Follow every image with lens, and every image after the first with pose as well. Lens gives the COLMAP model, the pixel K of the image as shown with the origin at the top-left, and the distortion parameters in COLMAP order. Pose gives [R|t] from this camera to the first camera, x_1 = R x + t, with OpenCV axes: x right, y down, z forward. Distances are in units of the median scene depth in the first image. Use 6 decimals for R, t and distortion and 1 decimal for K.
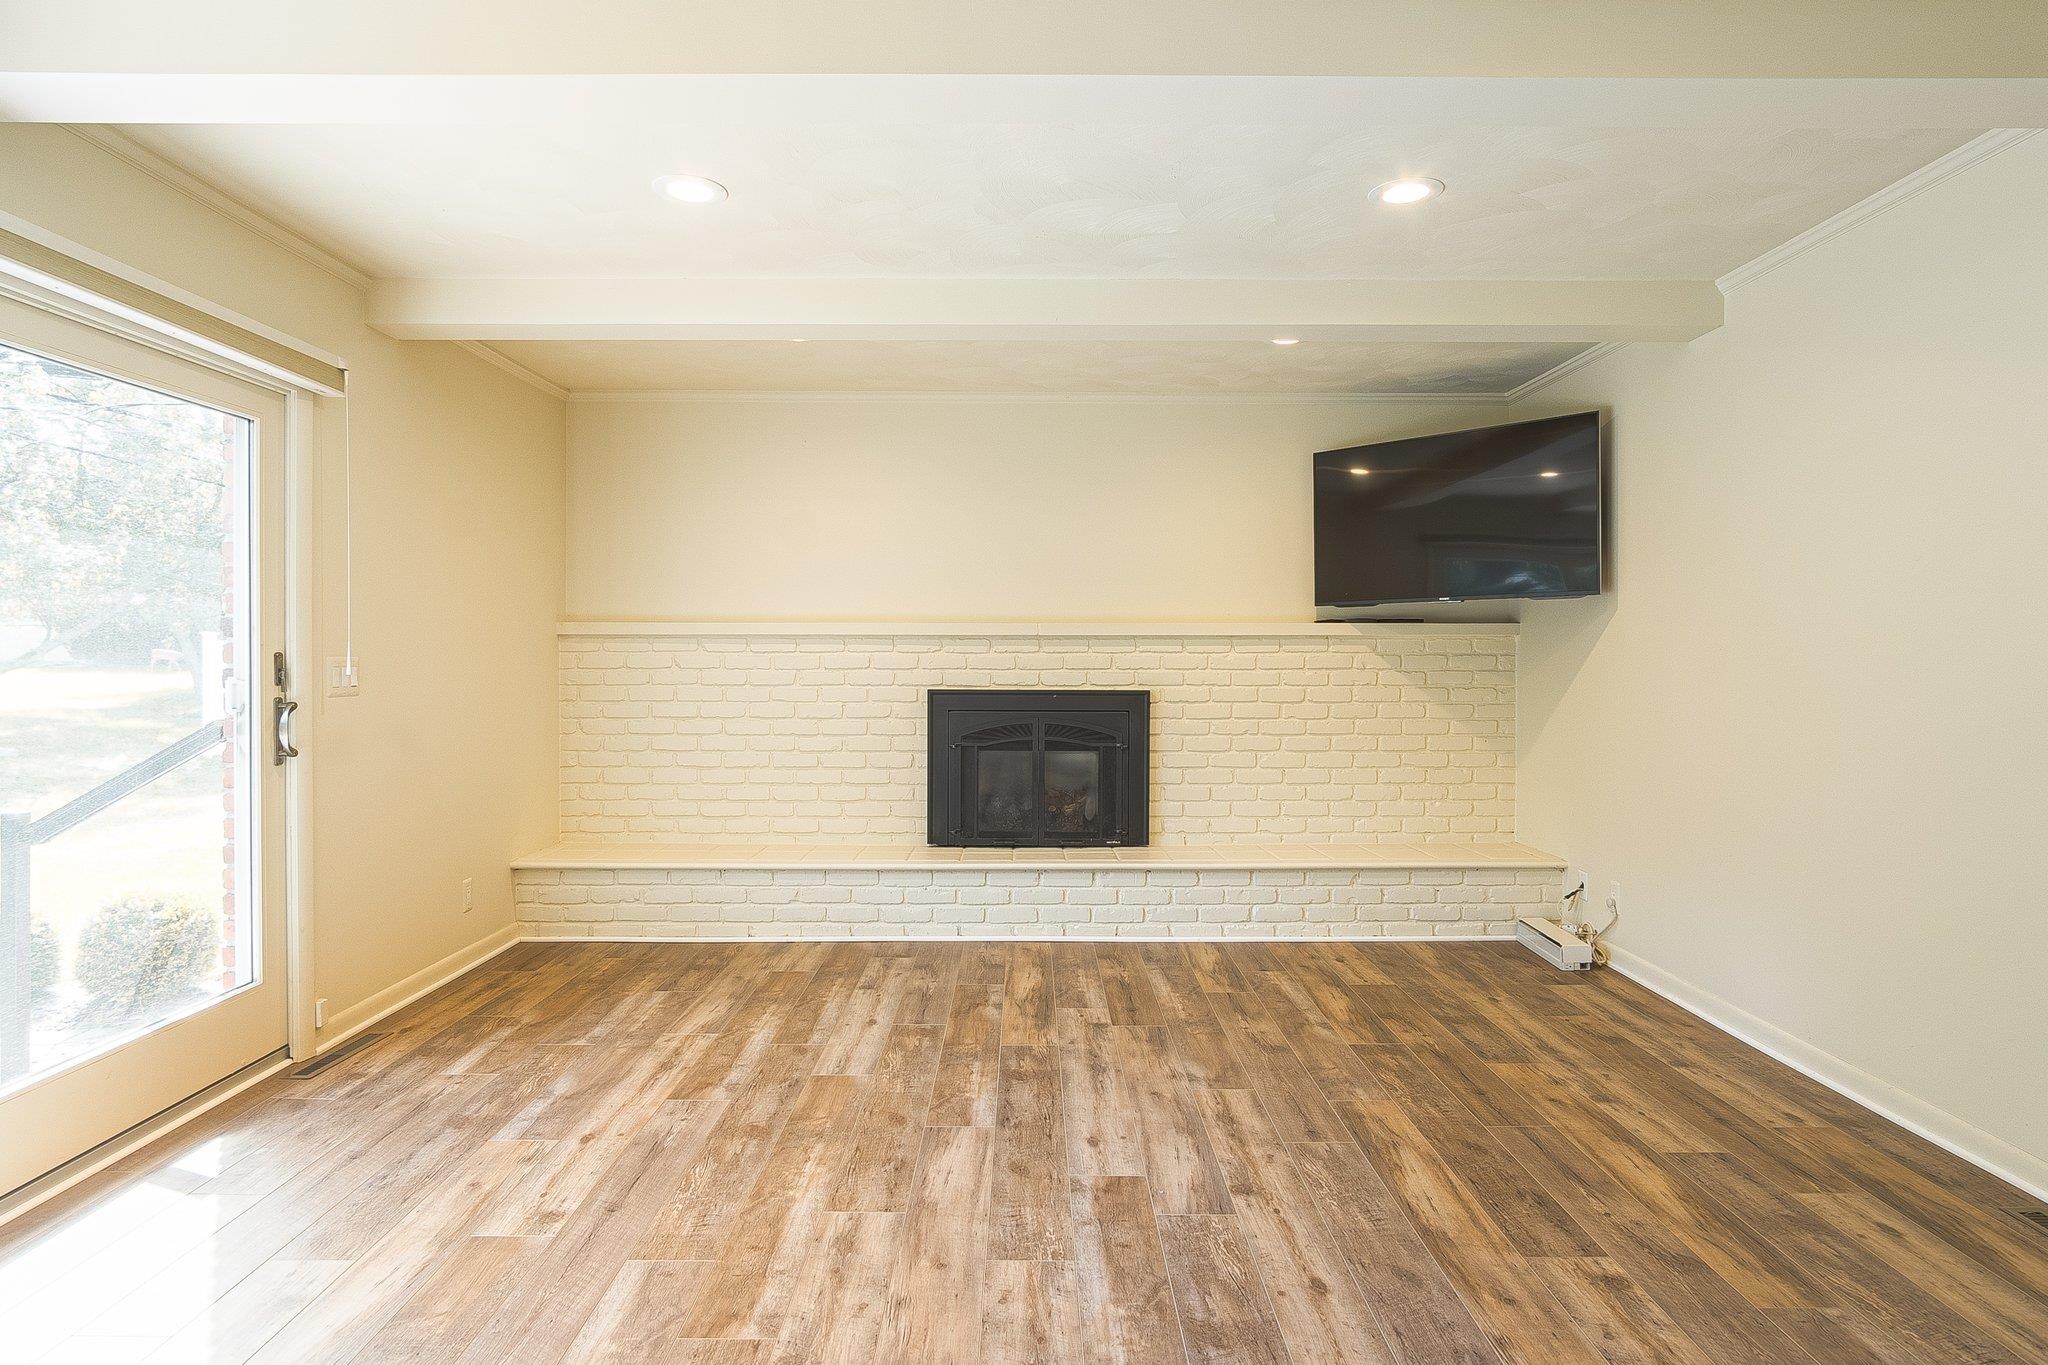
lens RADIAL K [[1099.9, 0, 1021.7], [0, 1099.9, 658.9], [0, 0, 1]] dist [-0.010443, 0.001869]
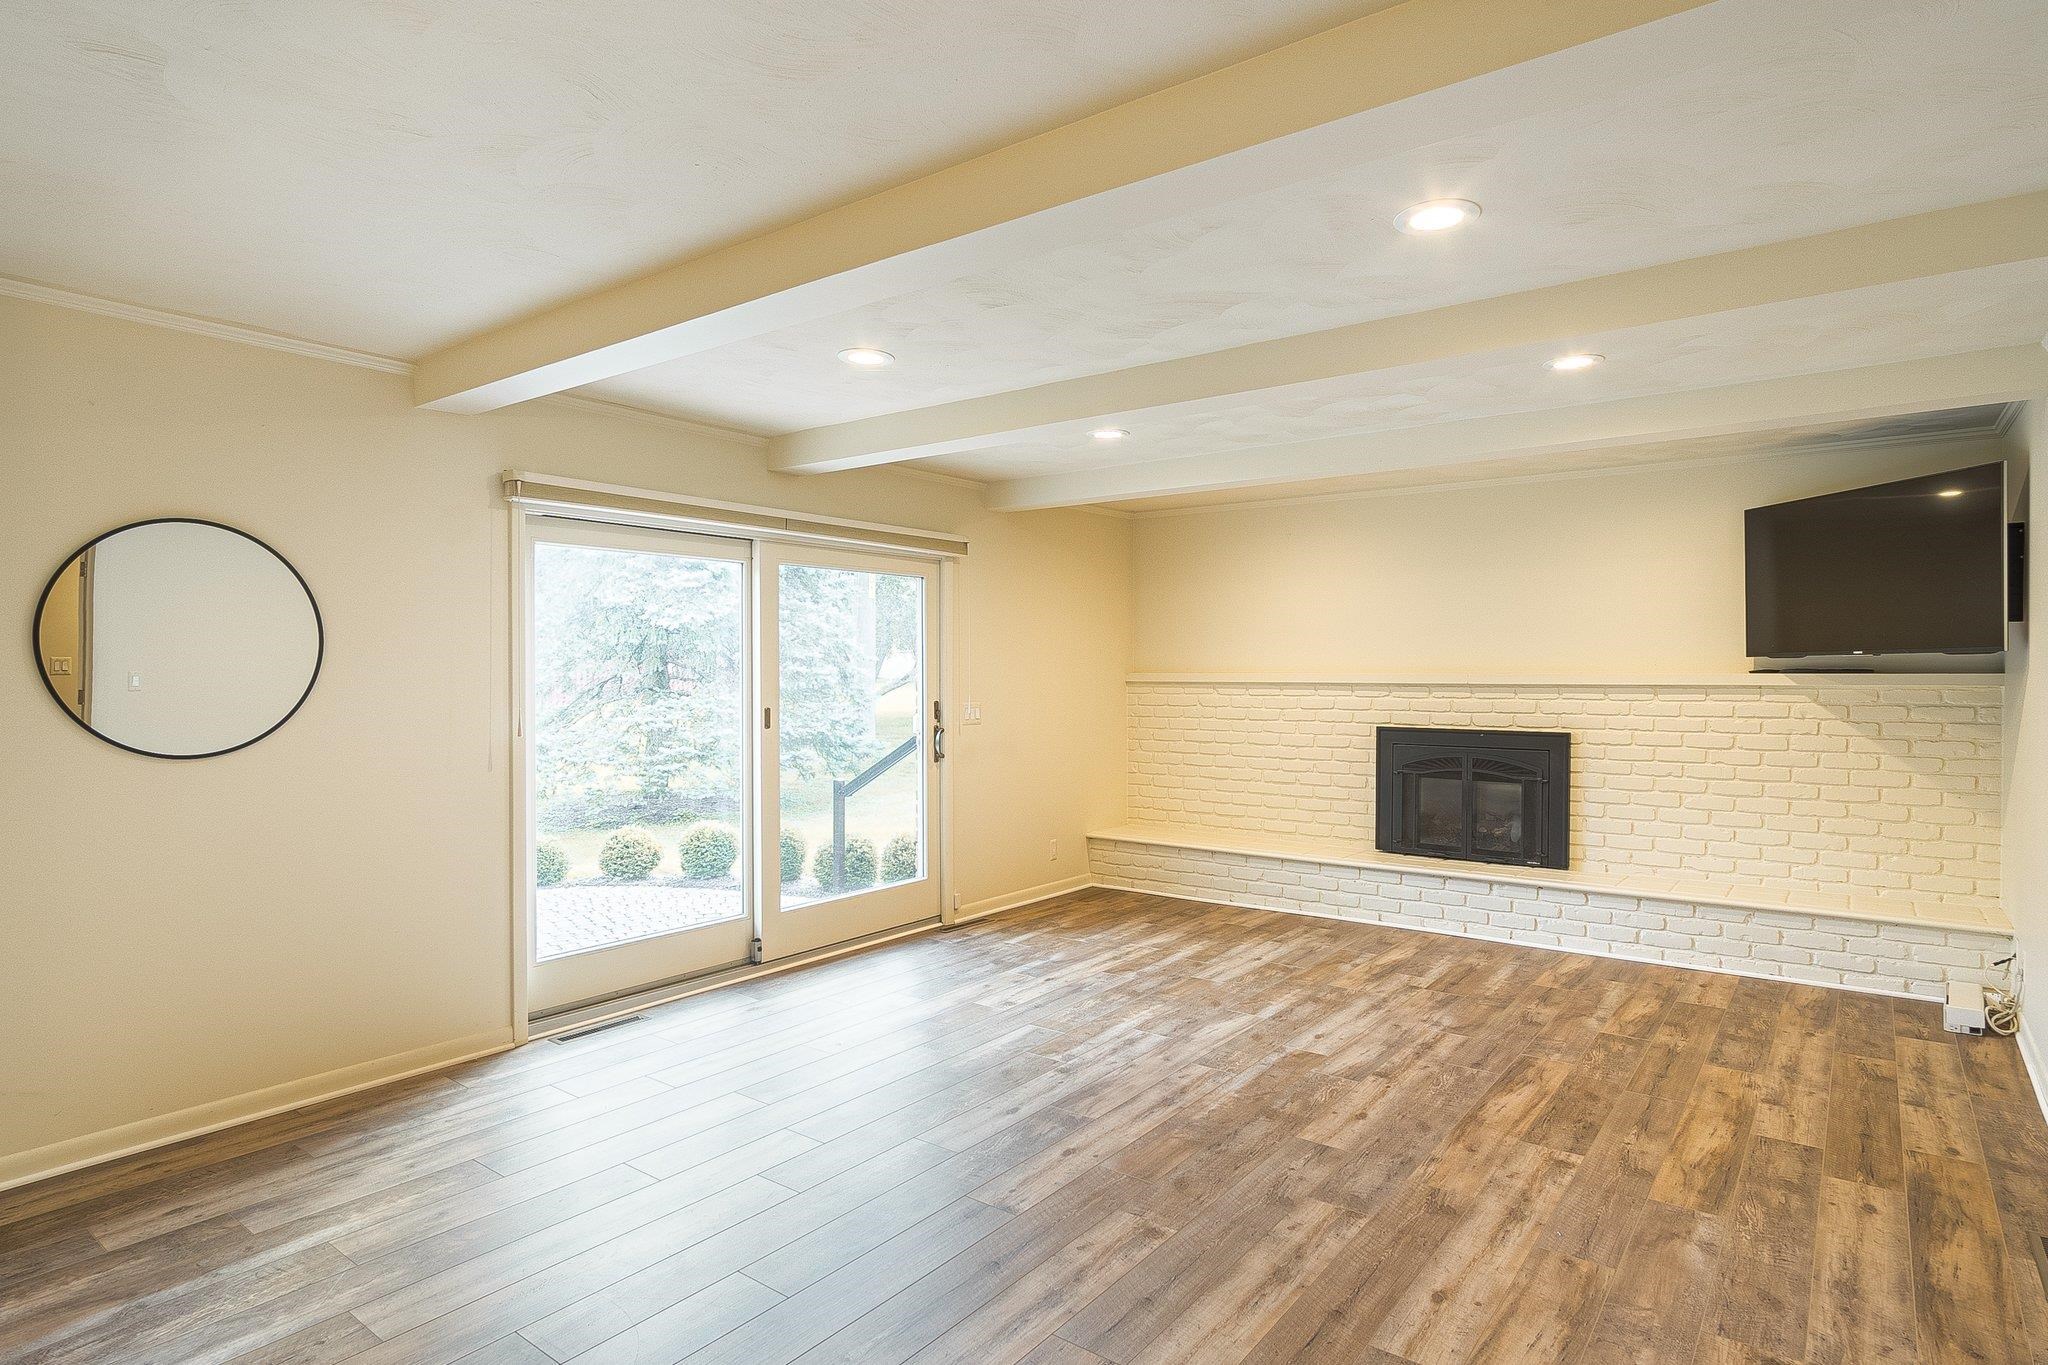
lens RADIAL K [[1099.6, 0, 1028.4], [0, 1099.6, 674.8], [0, 0, 1]] dist [-0.002415, 0.000144]
pose [[0.798525, 0.000365, -0.601961, 0.471773], [0.000627, 0.999999, 0.001439, -0.044641], [0.601961, -0.001527, 0.798524, -0.325351]]
